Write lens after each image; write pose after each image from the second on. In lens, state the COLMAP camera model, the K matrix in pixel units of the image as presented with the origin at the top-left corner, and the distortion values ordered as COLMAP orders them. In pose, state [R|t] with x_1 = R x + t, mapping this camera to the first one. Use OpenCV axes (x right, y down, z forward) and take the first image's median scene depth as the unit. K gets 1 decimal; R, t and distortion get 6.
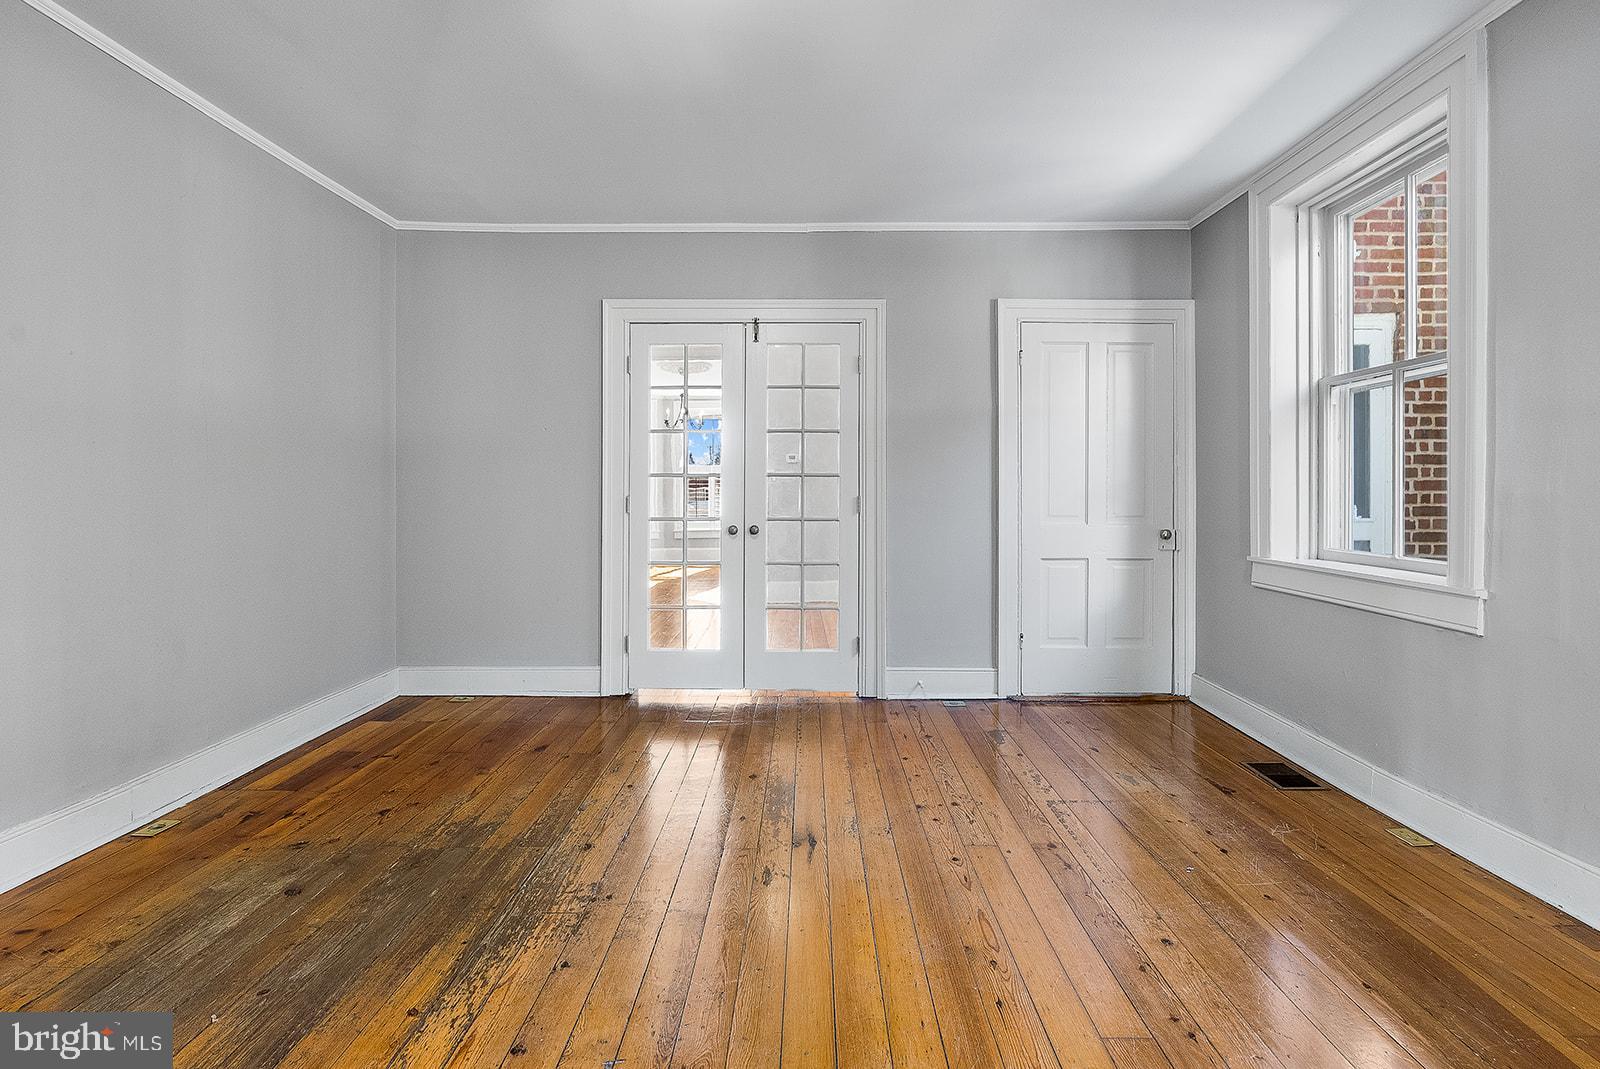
lens RADIAL K [[731.6, 0, 805.0], [0, 731.6, 493.2], [0, 0, 1]] dist [-0.014724, 0.005653]
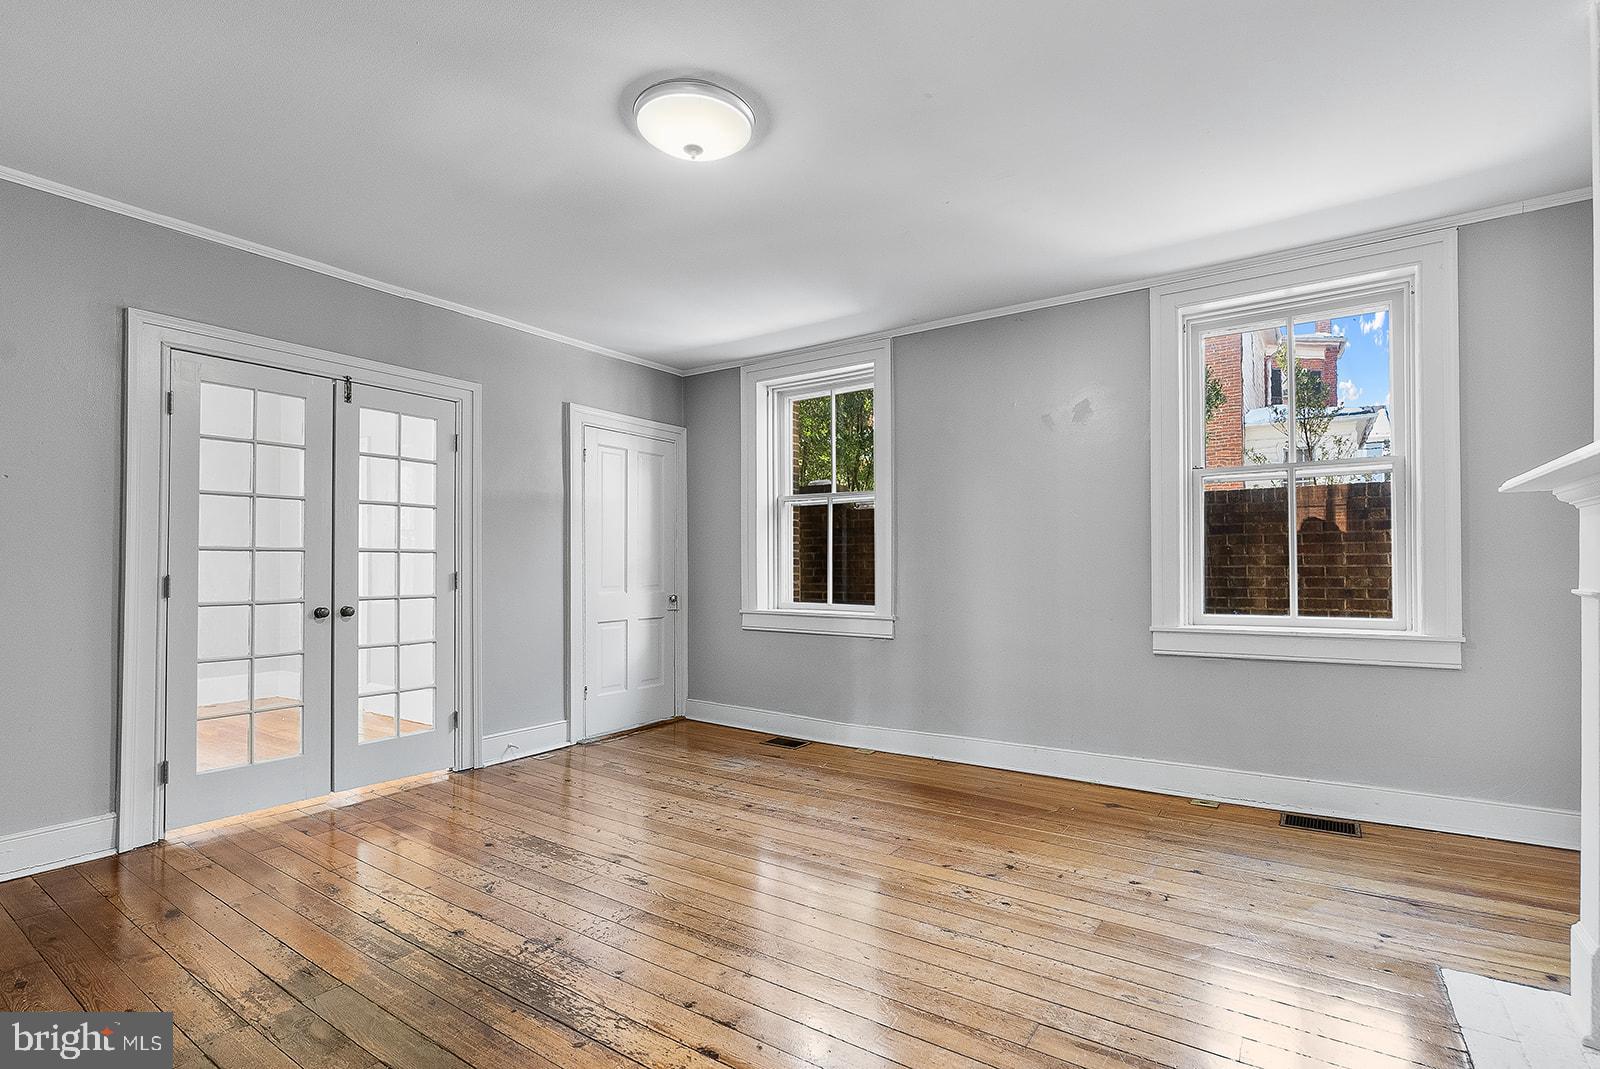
lens RADIAL K [[731.6, 0, 803.6], [0, 731.6, 548.5], [0, 0, 1]] dist [-0.014724, 0.005653]
pose [[0.566300, 0.016620, 0.824032, -0.488237], [0.002558, 0.999756, -0.021922, -0.005580], [-0.824195, 0.014522, 0.566120, 0.031116]]
